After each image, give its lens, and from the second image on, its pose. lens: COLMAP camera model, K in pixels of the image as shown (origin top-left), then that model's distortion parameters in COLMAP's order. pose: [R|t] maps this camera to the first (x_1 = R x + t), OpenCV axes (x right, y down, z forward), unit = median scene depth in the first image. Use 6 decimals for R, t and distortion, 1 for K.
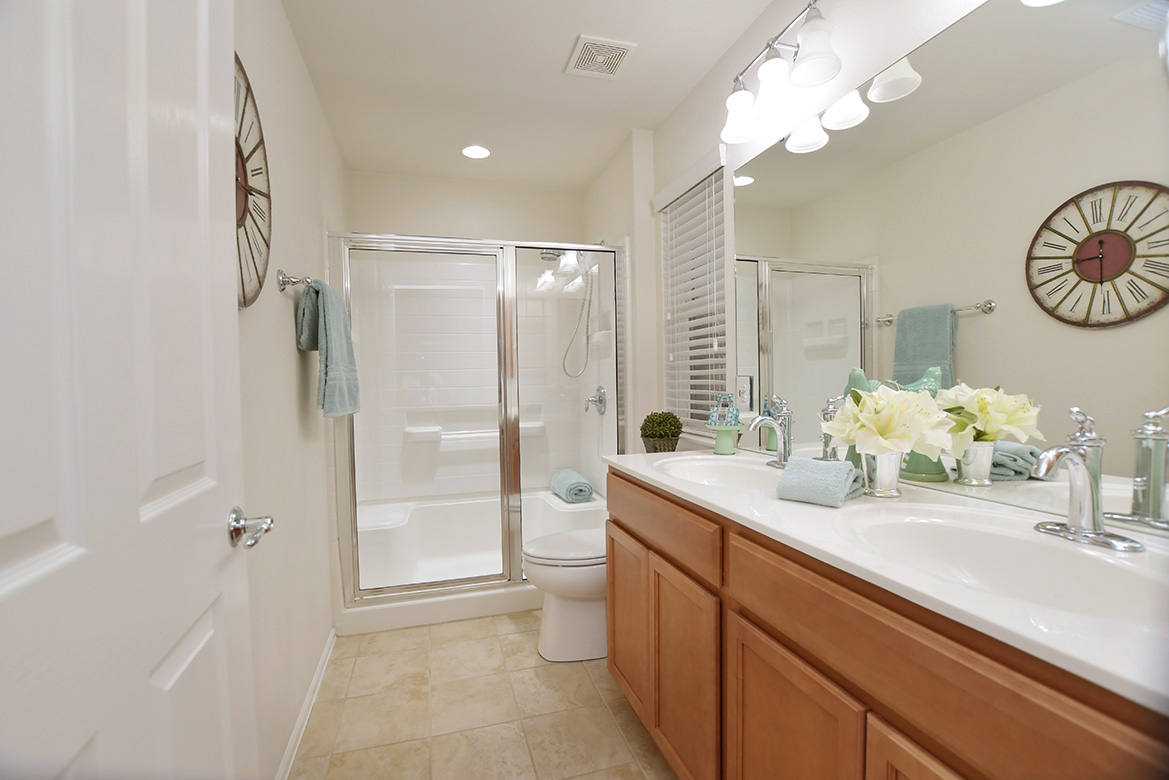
lens RADIAL K [[518.7, 0, 583.7], [0, 518.7, 388.5], [0, 0, 1]] dist [-0.019116, -0.000400]
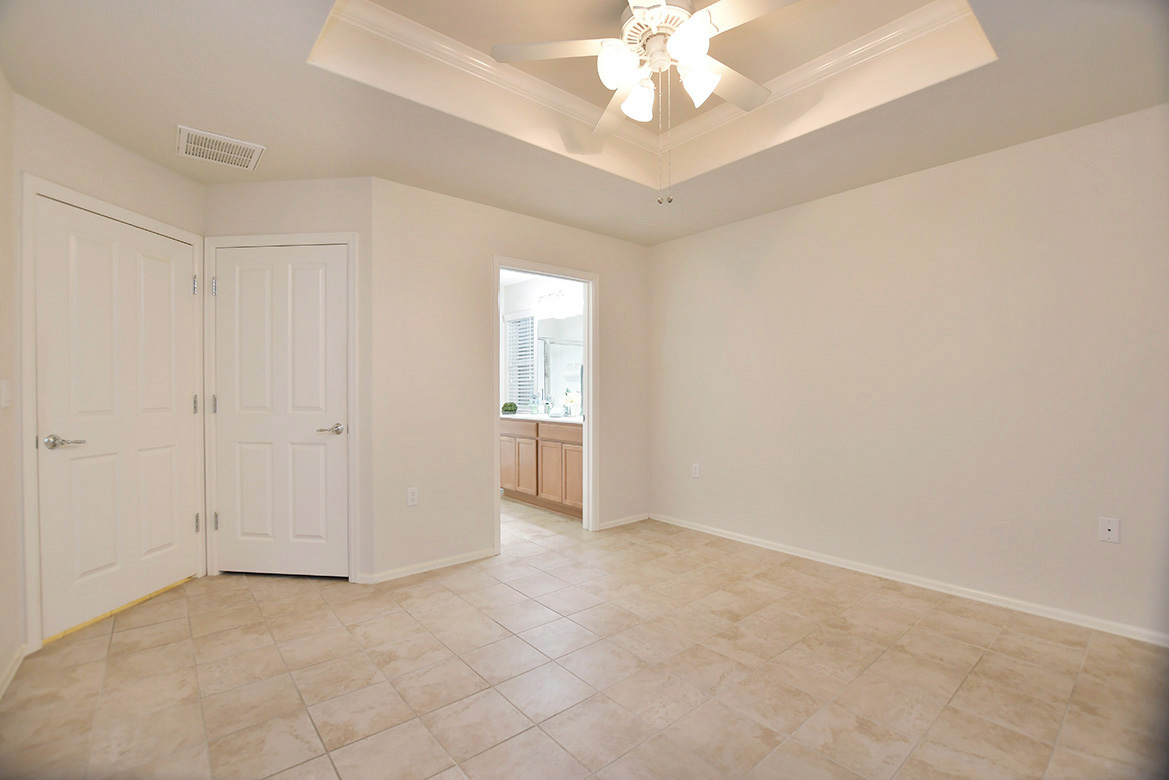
lens RADIAL K [[518.7, 0, 584.9], [0, 518.7, 389.5], [0, 0, 1]] dist [-0.019116, -0.000400]
pose [[0.917881, 0.011498, 0.396690, -0.596306], [-0.004243, 0.999807, -0.019161, 0.034166], [-0.396834, 0.015904, 0.917753, -1.719039]]
